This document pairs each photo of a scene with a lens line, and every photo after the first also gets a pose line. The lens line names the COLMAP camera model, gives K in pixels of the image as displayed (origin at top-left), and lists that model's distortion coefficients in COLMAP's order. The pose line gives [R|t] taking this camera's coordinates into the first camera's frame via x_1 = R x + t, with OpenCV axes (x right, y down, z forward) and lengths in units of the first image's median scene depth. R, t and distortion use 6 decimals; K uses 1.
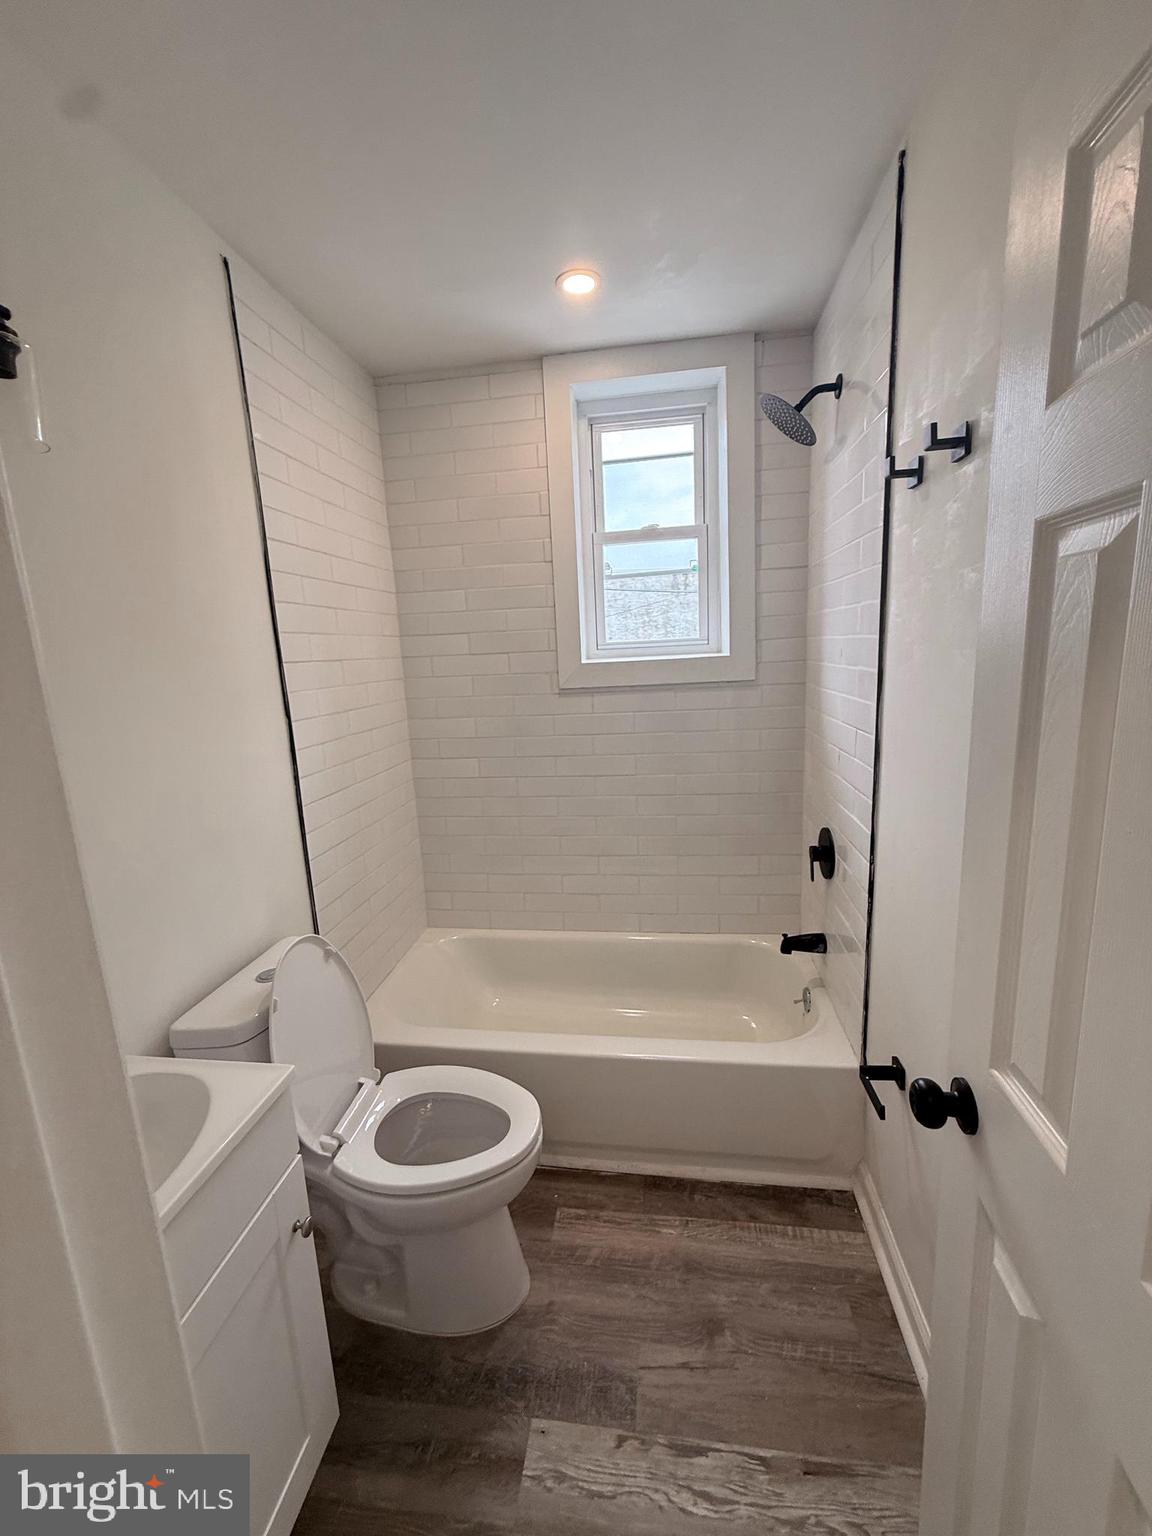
lens RADIAL K [[615.8, 0, 577.5], [0, 615.8, 760.2], [0, 0, 1]] dist [0.000229, 0.000862]
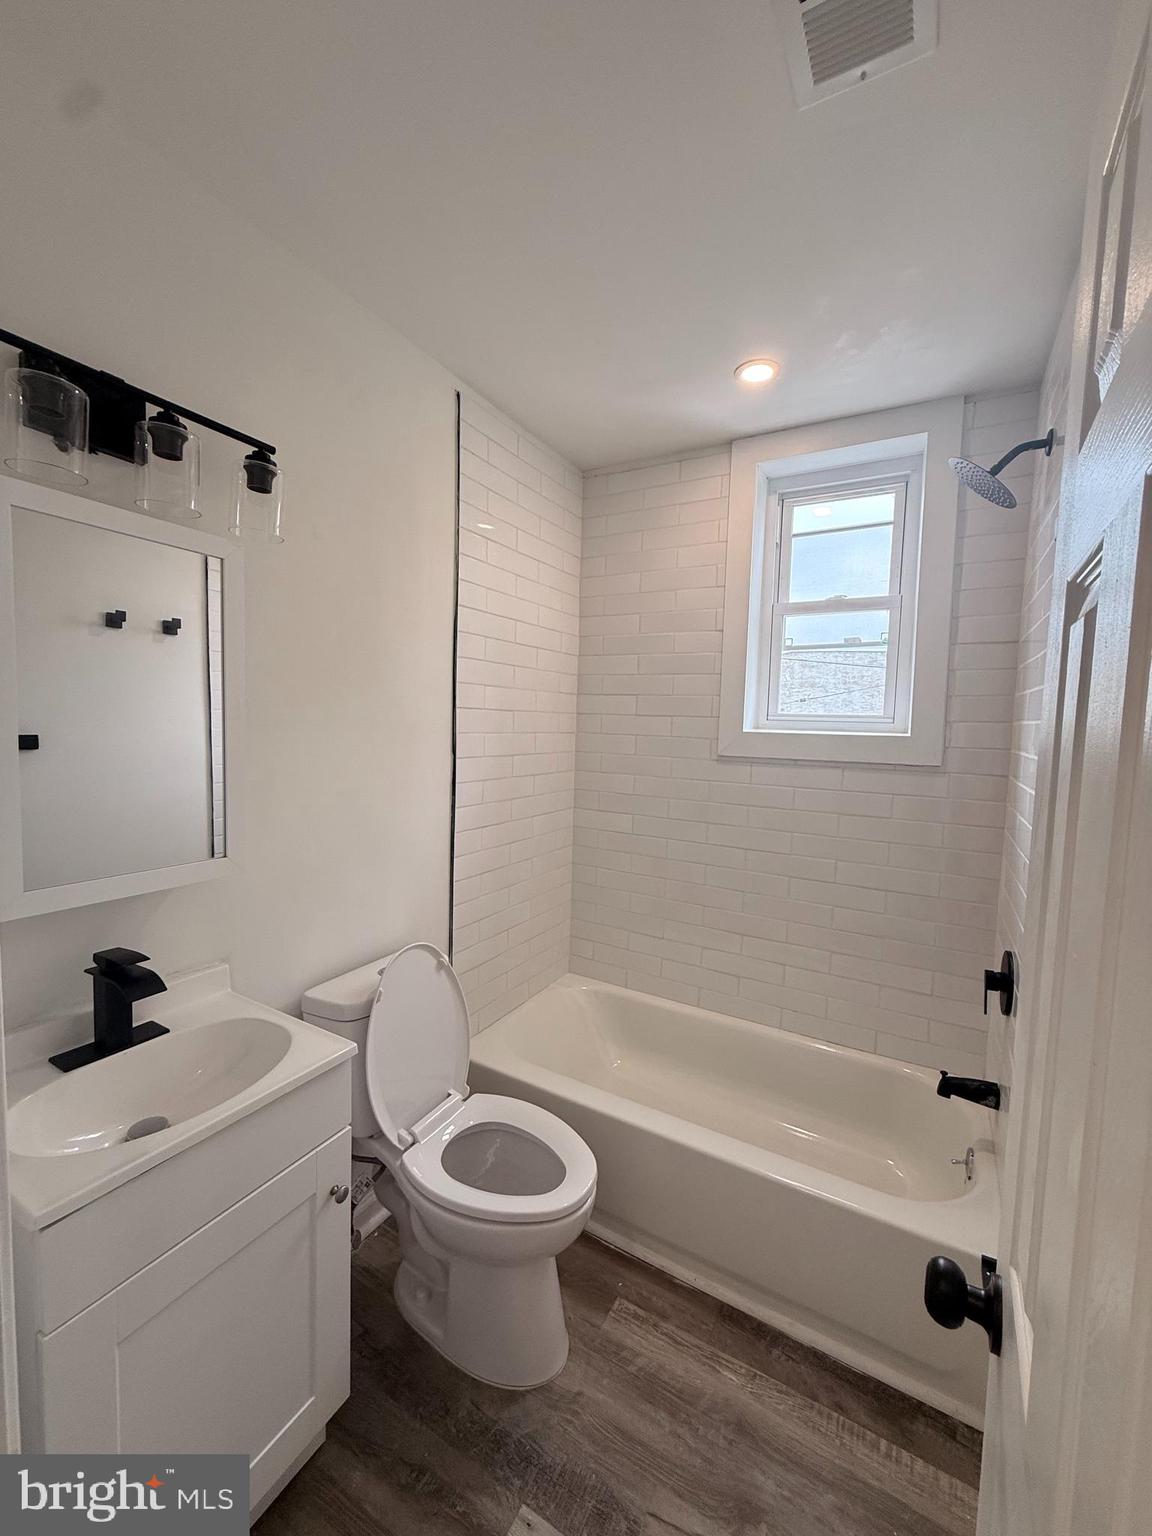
lens RADIAL K [[615.8, 0, 576.9], [0, 615.8, 759.6], [0, 0, 1]] dist [0.000229, 0.000862]
pose [[0.926086, 0.096725, -0.364704, 0.174145], [-0.135886, 0.987223, -0.083227, 0.005351], [0.351994, 0.126633, 0.927396, 0.004259]]
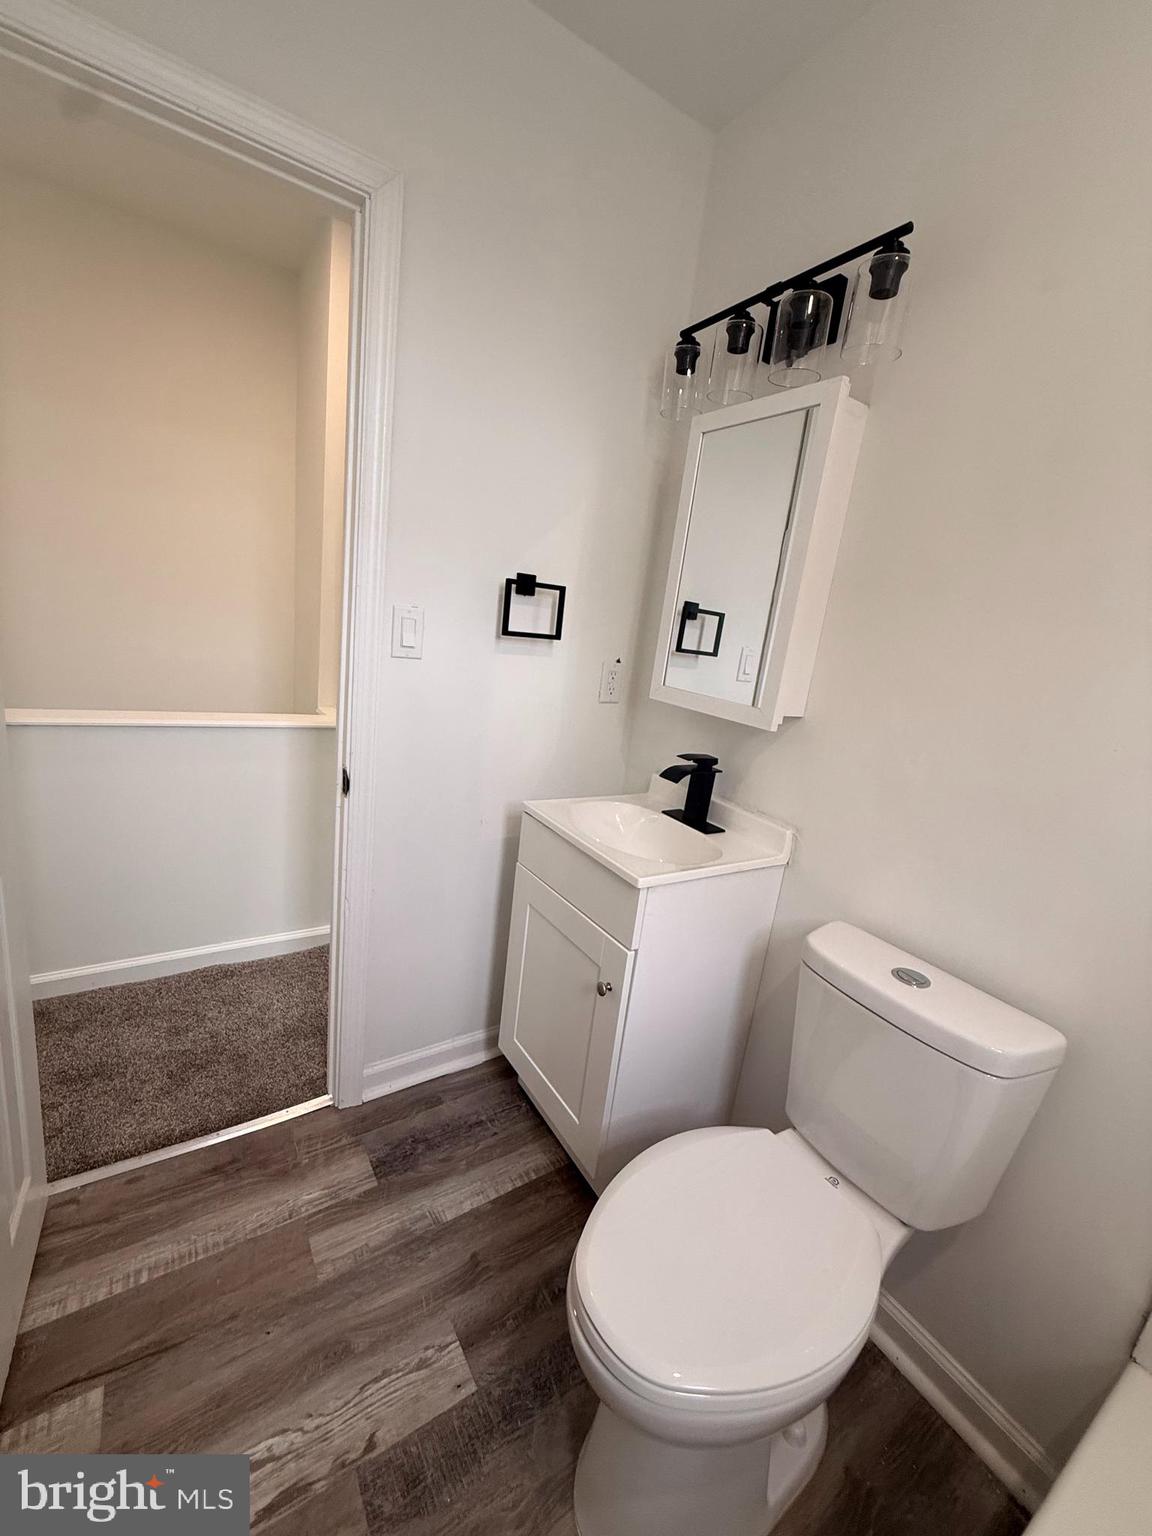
lens RADIAL K [[615.8, 0, 571.4], [0, 615.8, 770.8], [0, 0, 1]] dist [0.000229, 0.000862]
pose [[-0.759180, 0.101210, -0.642964, 0.218153], [-0.203265, 0.901565, 0.381922, -0.061228], [0.618328, 0.420640, -0.663877, 0.948049]]
